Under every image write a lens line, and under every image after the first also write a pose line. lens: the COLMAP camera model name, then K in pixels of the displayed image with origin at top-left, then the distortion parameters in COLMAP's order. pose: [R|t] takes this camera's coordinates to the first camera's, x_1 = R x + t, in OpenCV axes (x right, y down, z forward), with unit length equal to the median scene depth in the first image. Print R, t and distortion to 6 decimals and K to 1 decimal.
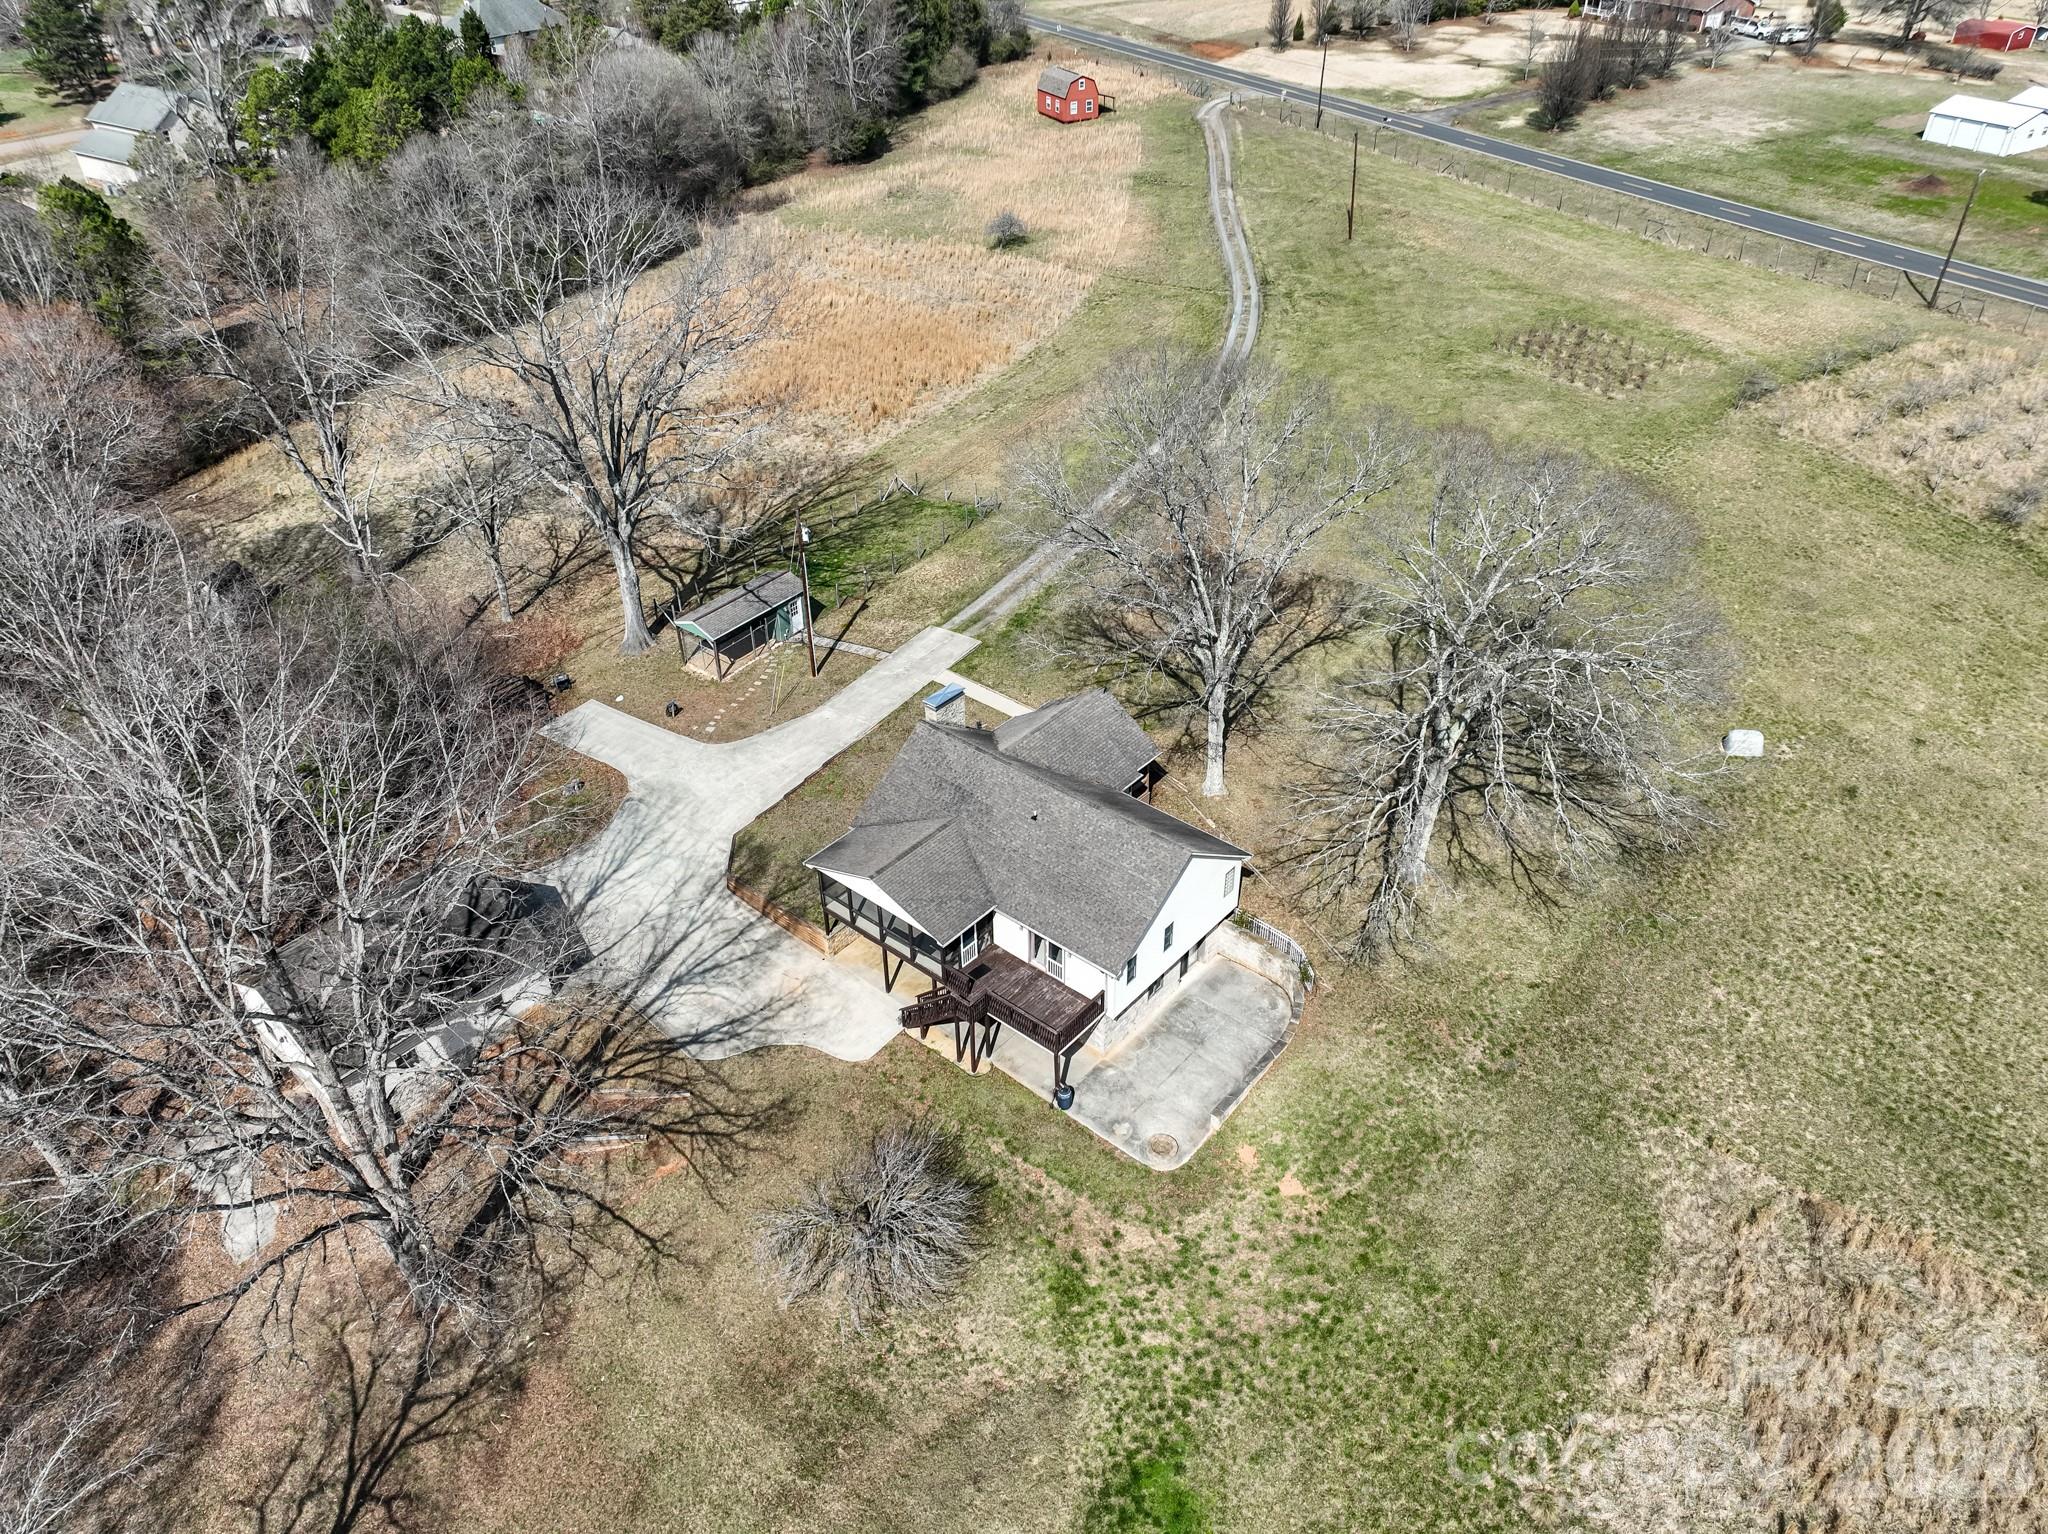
lens RADIAL K [[1417.0, 0, 1024.0], [0, 1417.0, 767.0], [0, 0, 1]] dist [-0.000159, -0.000985]
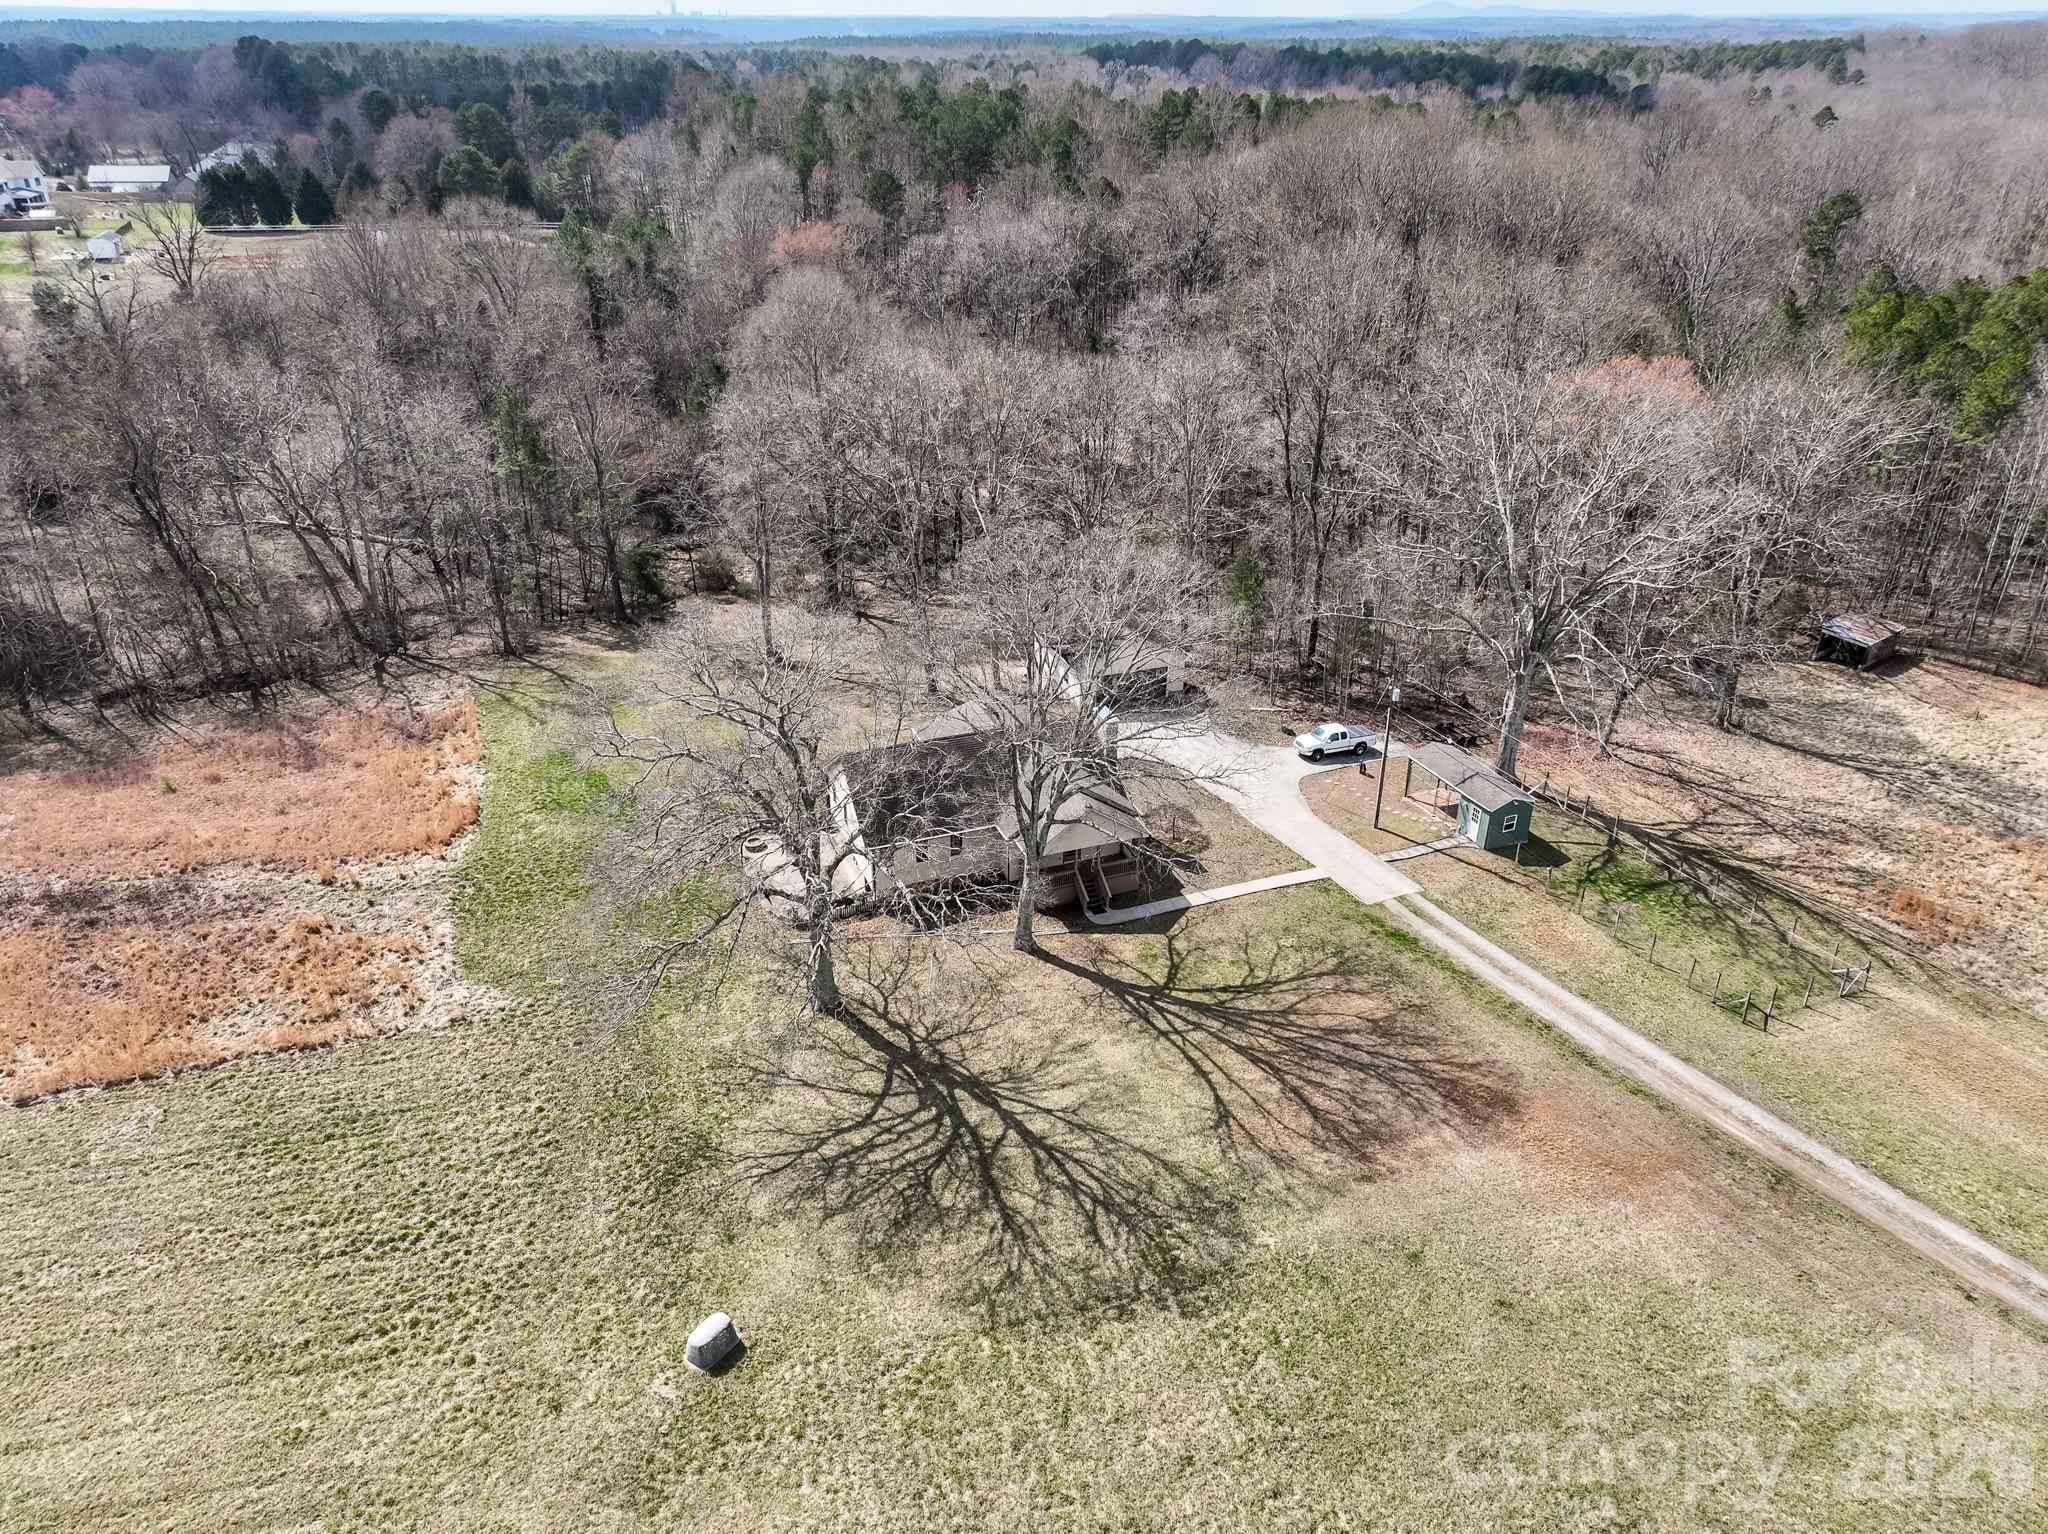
lens RADIAL K [[1451.1, 0, 1047.8], [0, 1451.1, 767.2], [0, 0, 1]] dist [0.001446, 0.001690]
pose [[-0.470284, 0.404575, -0.784316, 0.951143], [-0.521899, 0.589169, 0.616848, -0.756837], [0.711656, 0.699428, -0.065929, 1.062044]]
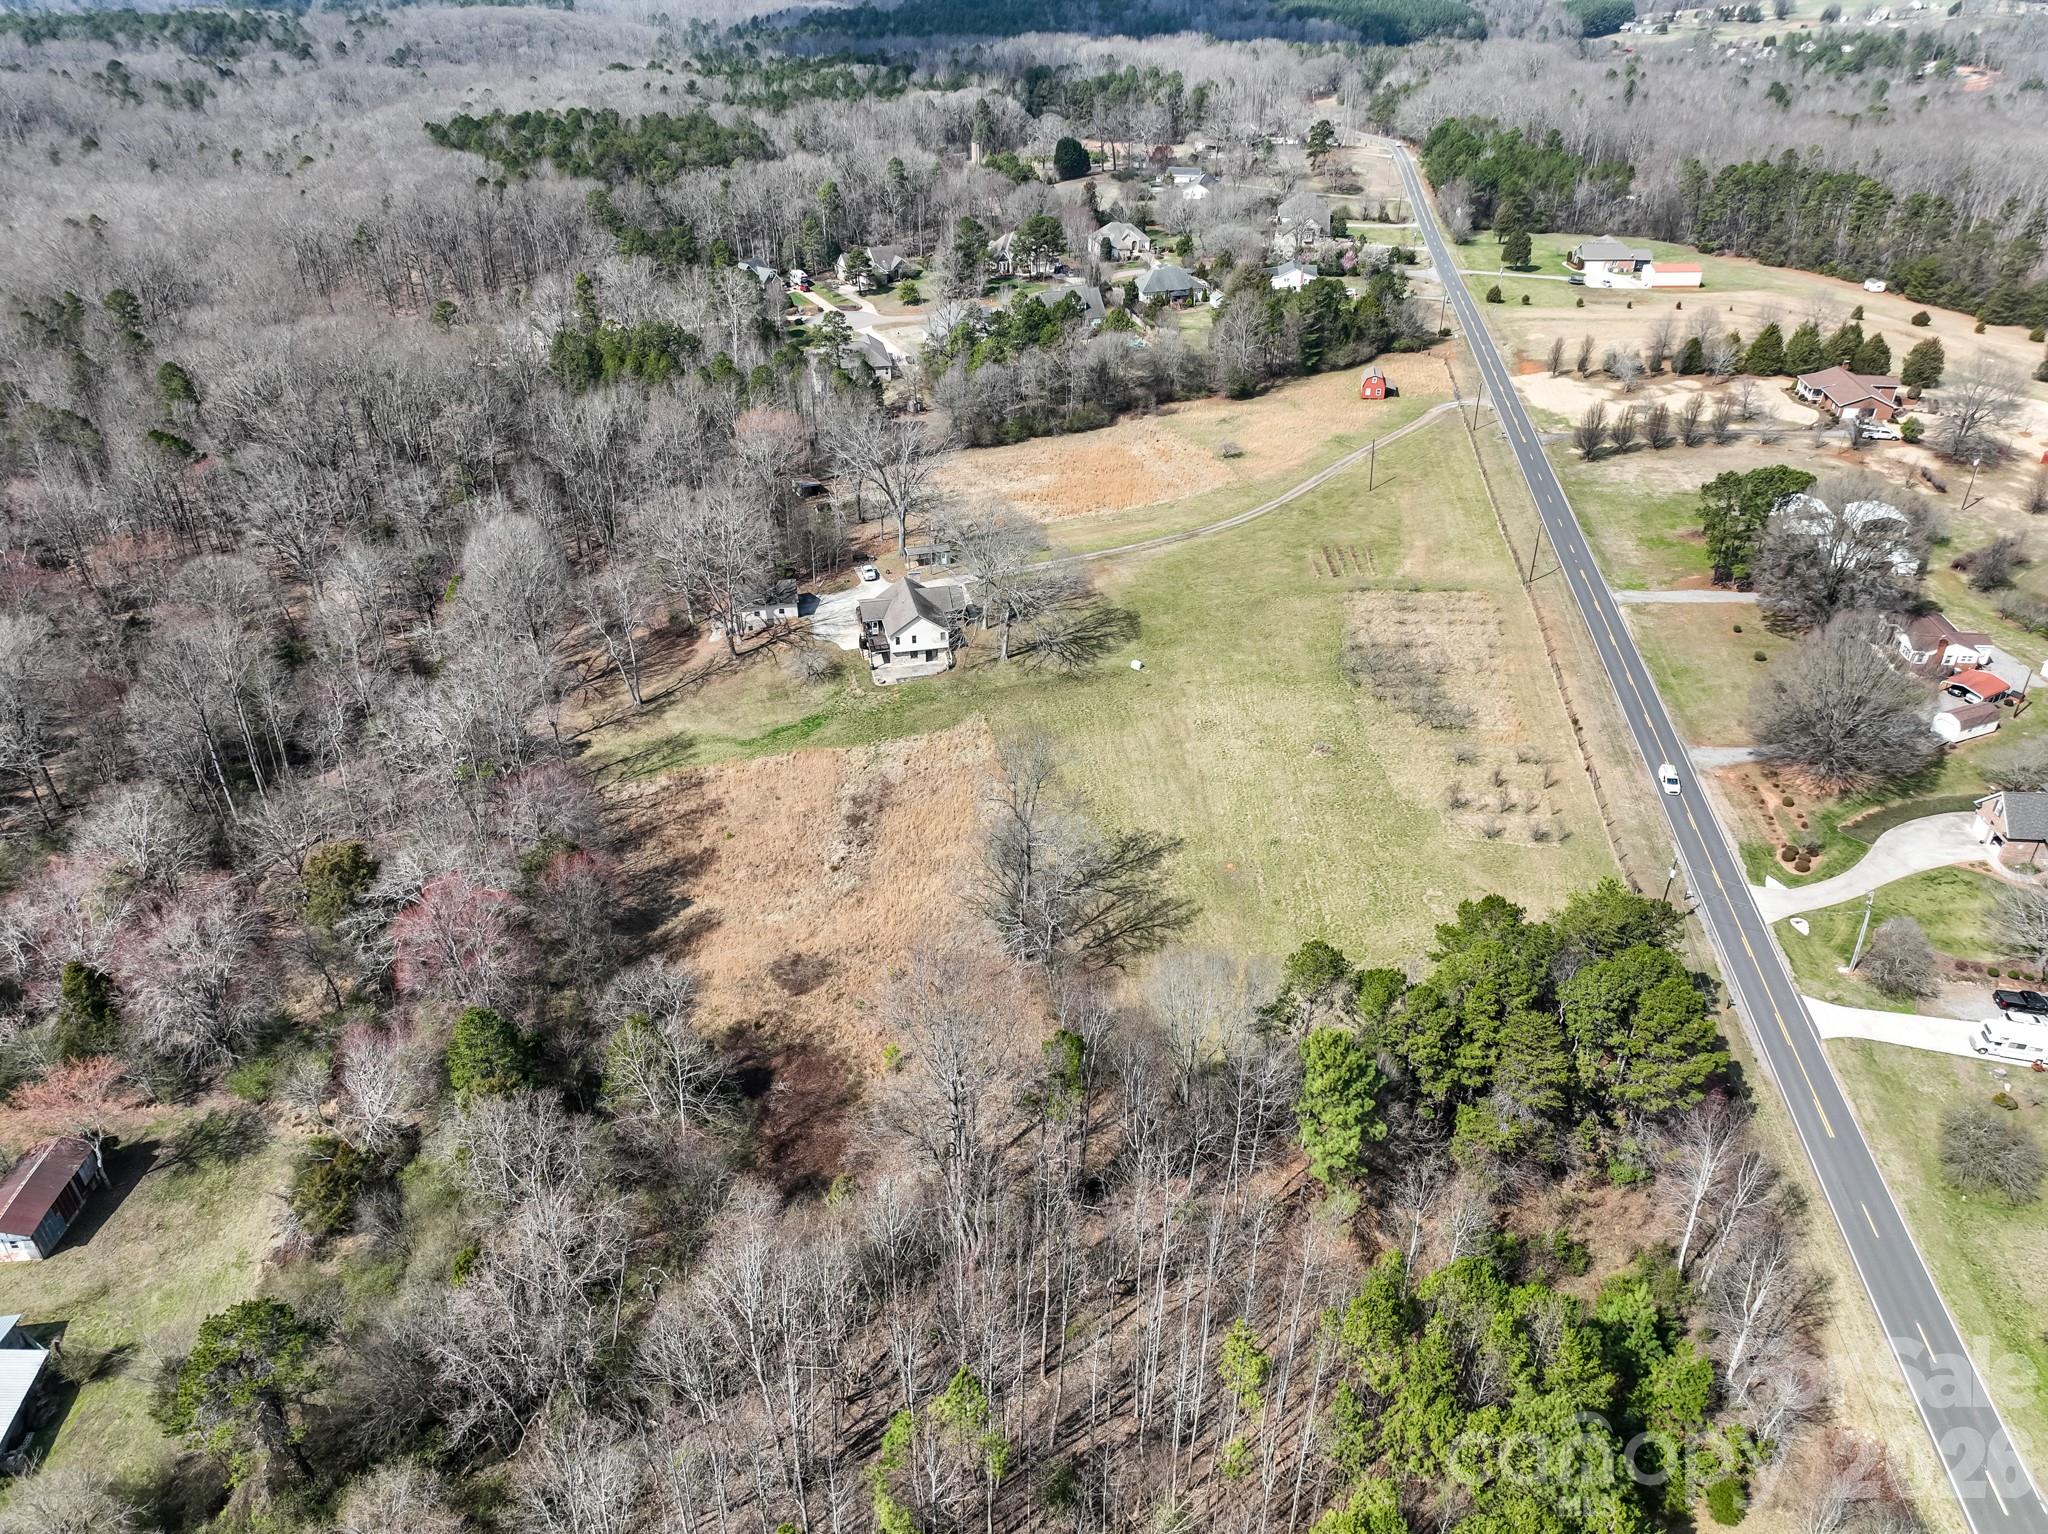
lens RADIAL K [[1417.0, 0, 1024.0], [0, 1417.0, 767.0], [0, 0, 1]] dist [-0.000159, -0.000985]
pose [[0.797351, 0.316972, -0.513576, 2.089587], [-0.356787, 0.933915, 0.022470, 0.221587], [0.486759, 0.165321, 0.857750, -1.773123]]
